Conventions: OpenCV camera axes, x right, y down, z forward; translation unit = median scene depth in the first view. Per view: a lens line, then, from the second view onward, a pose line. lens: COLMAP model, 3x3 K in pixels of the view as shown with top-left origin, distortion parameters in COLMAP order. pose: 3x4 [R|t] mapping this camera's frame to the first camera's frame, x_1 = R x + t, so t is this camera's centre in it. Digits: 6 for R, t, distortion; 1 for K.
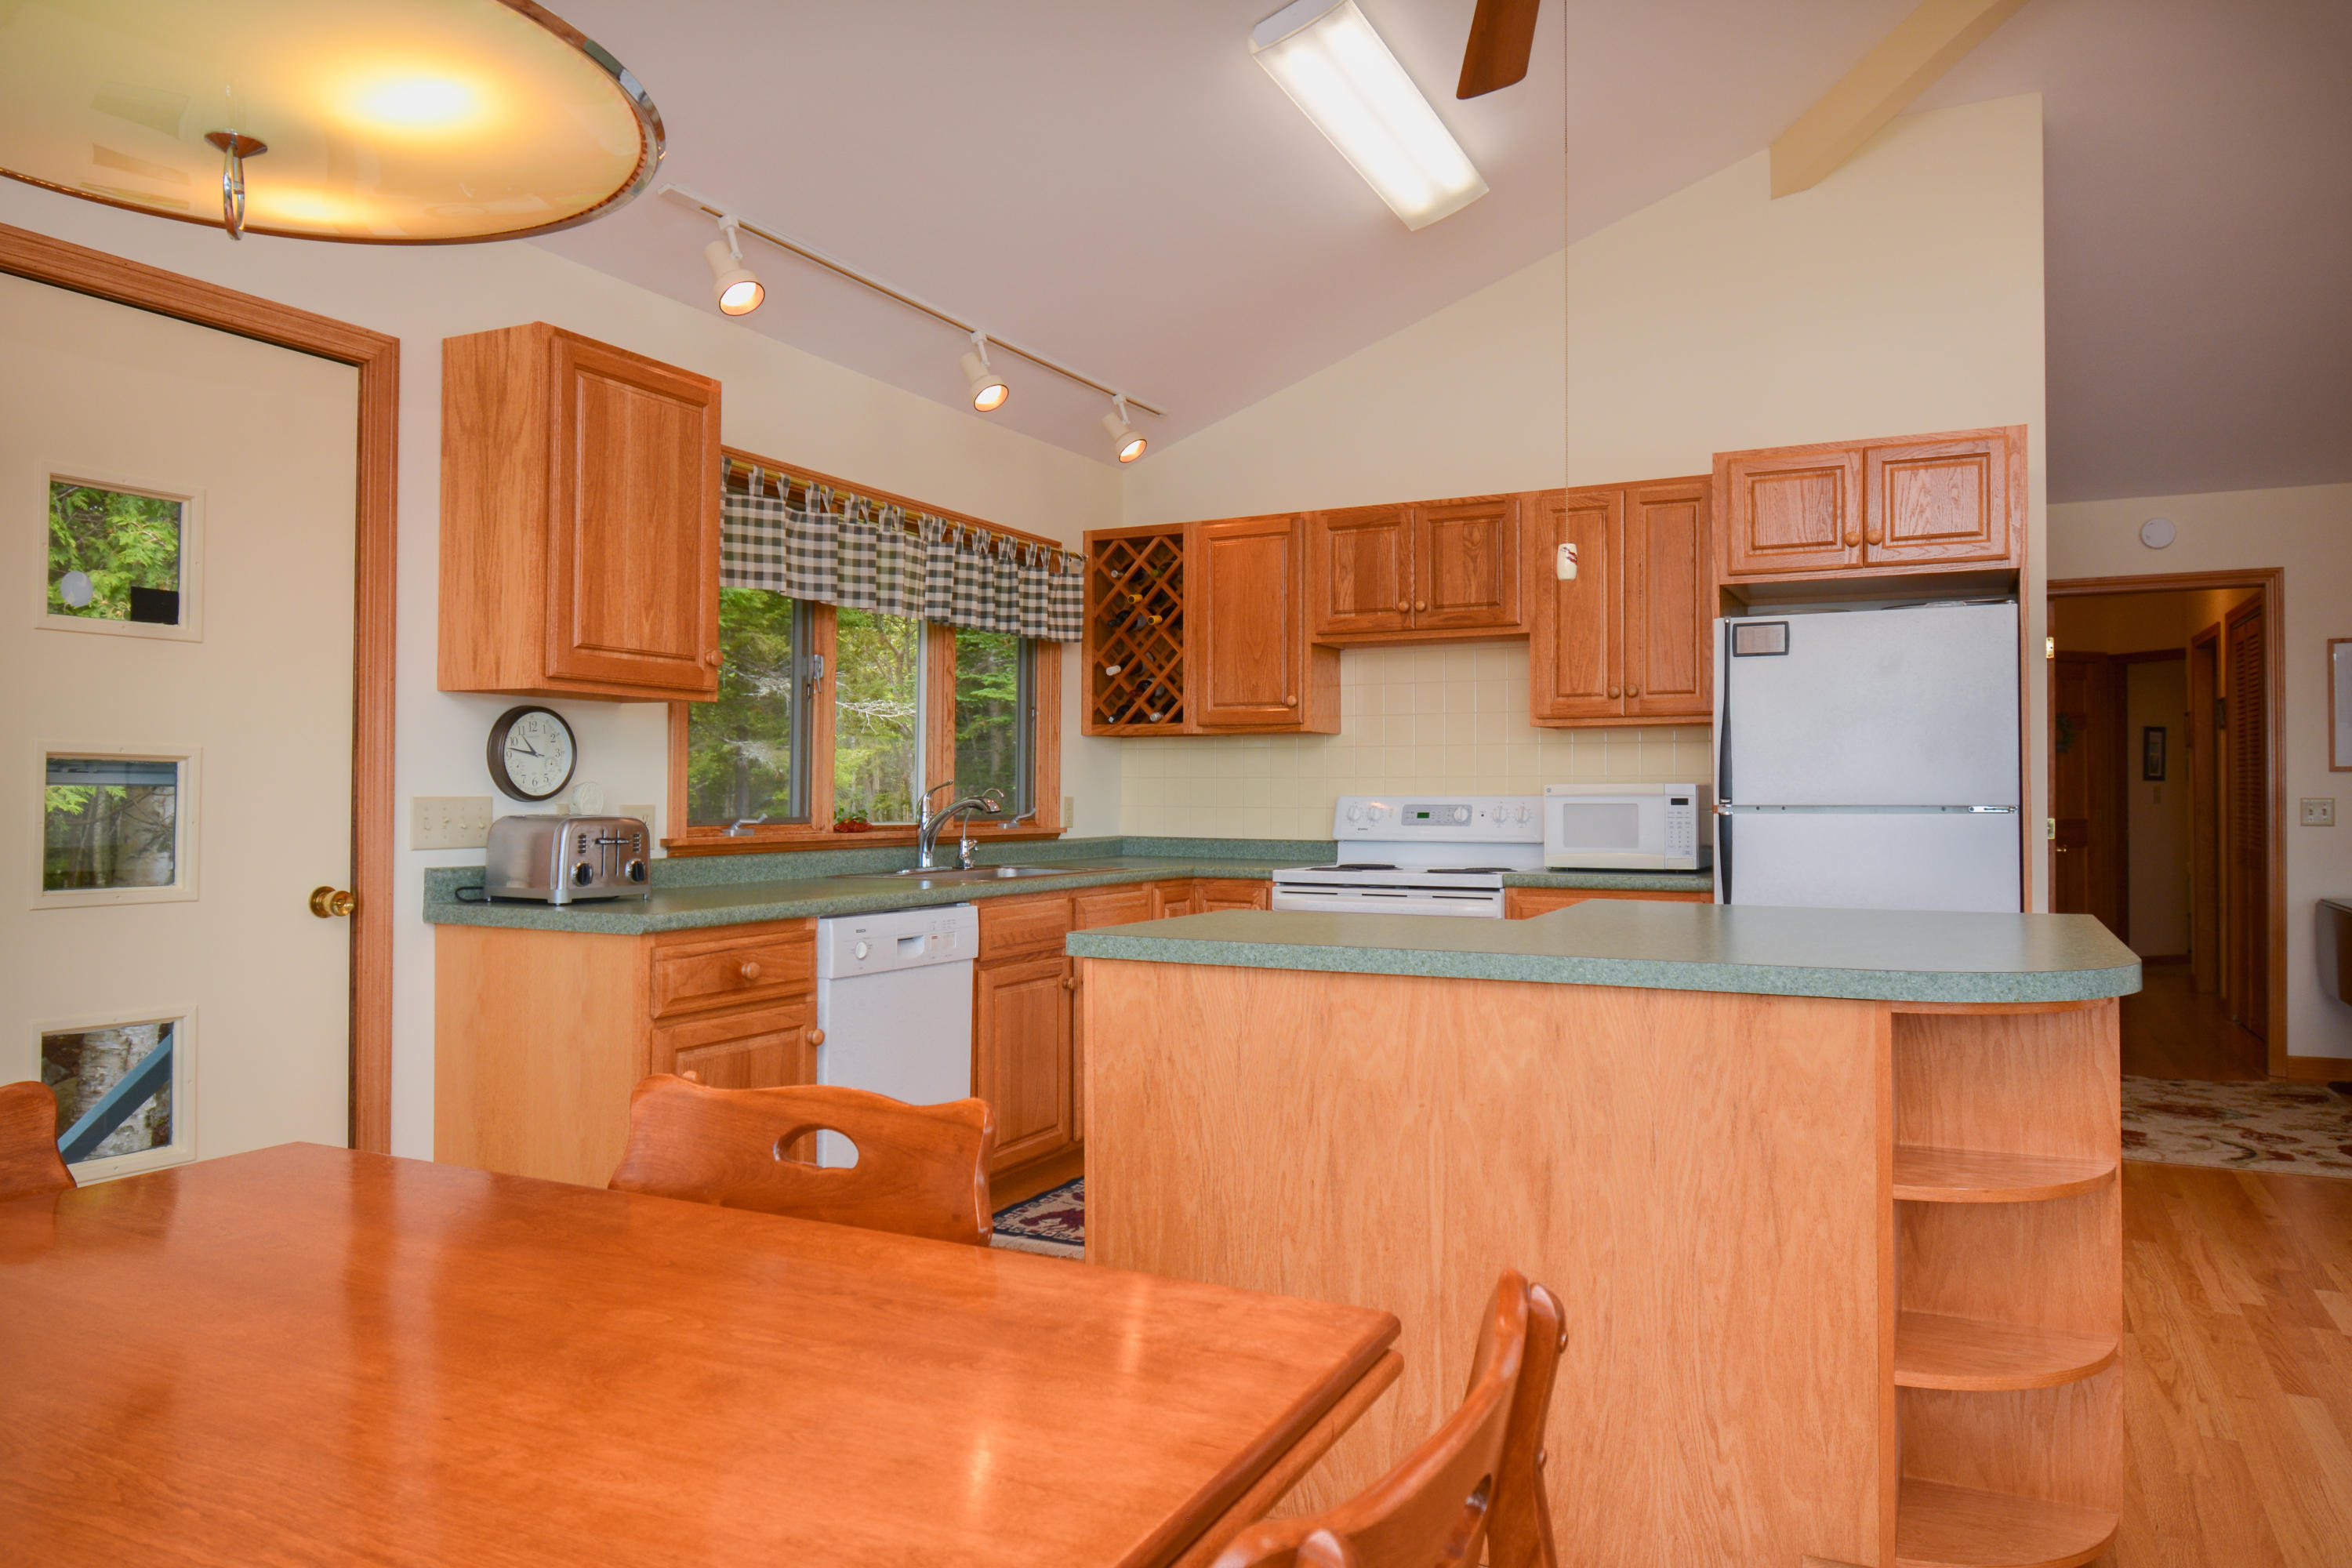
lens RADIAL K [[1521.9, 0, 1174.5], [0, 1521.9, 796.3], [0, 0, 1]] dist [-0.002962, -0.002128]
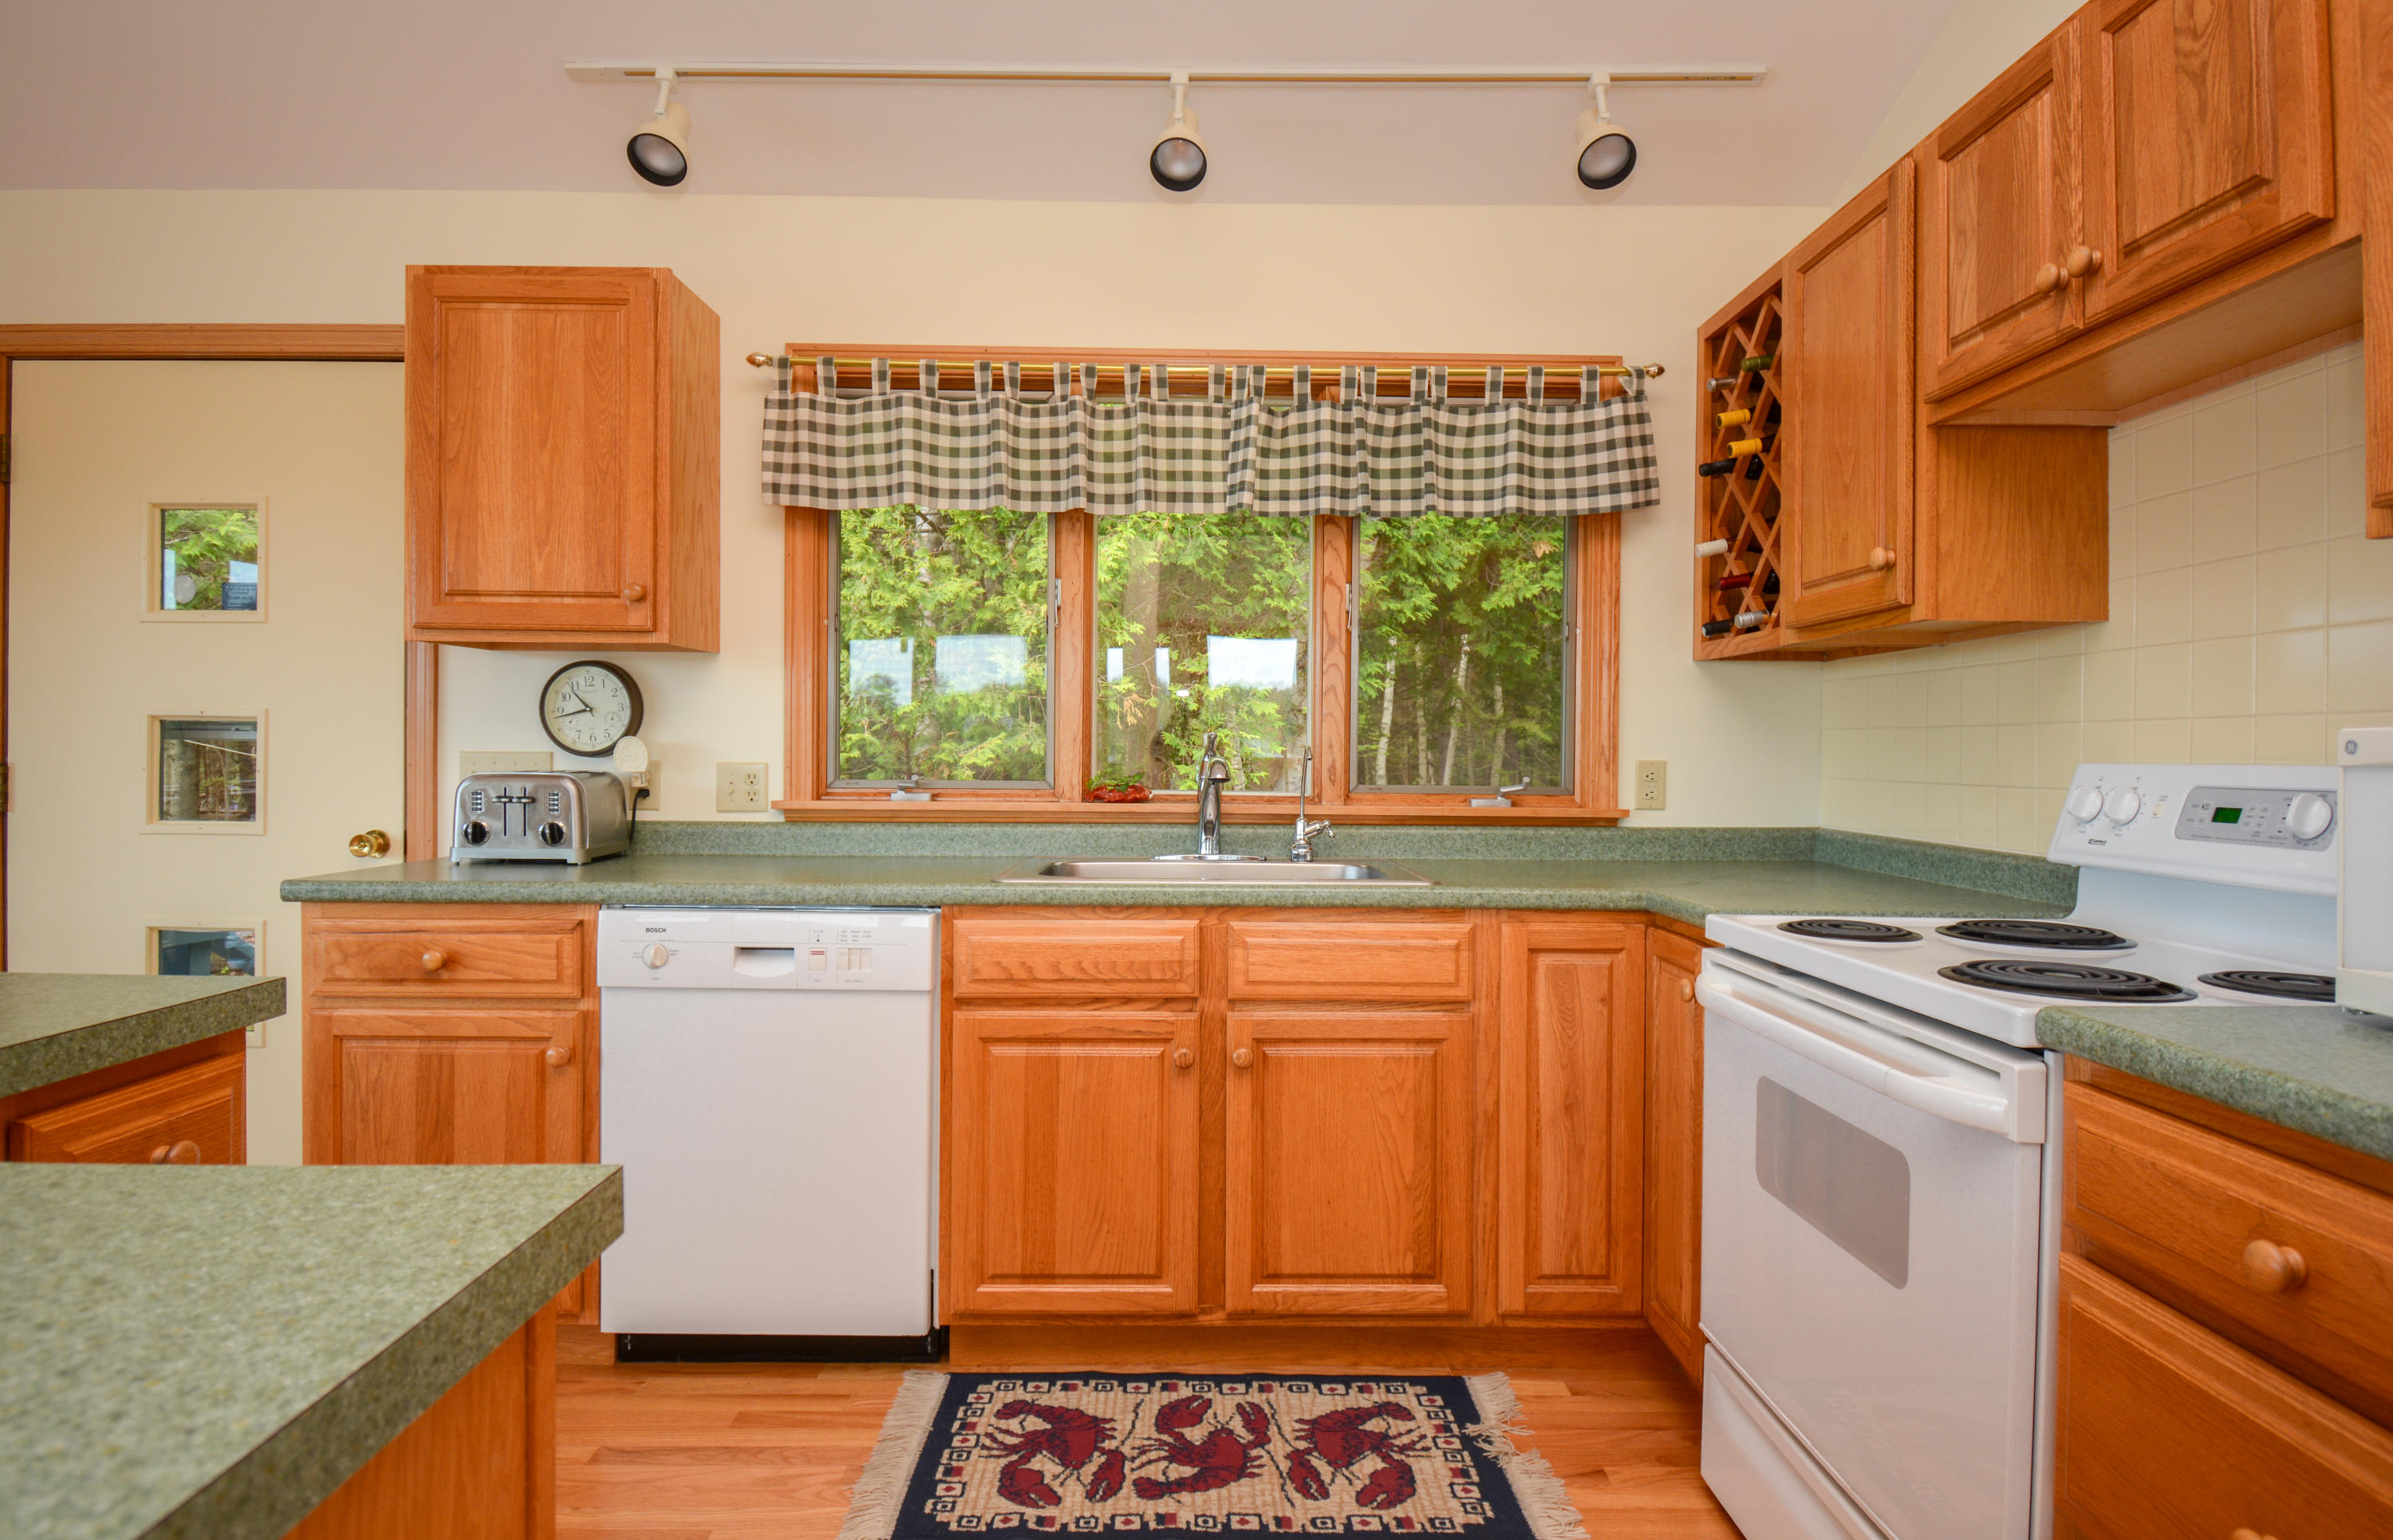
lens RADIAL K [[1279.8, 0, 1196.5], [0, 1279.8, 770.0], [0, 0, 1]] dist [0.017542, -0.026362]
pose [[0.471131, 0.013403, -0.881961, 0.422559], [-0.007270, 0.999910, 0.011312, -0.000673], [0.882033, 0.001083, 0.471186, 0.809898]]
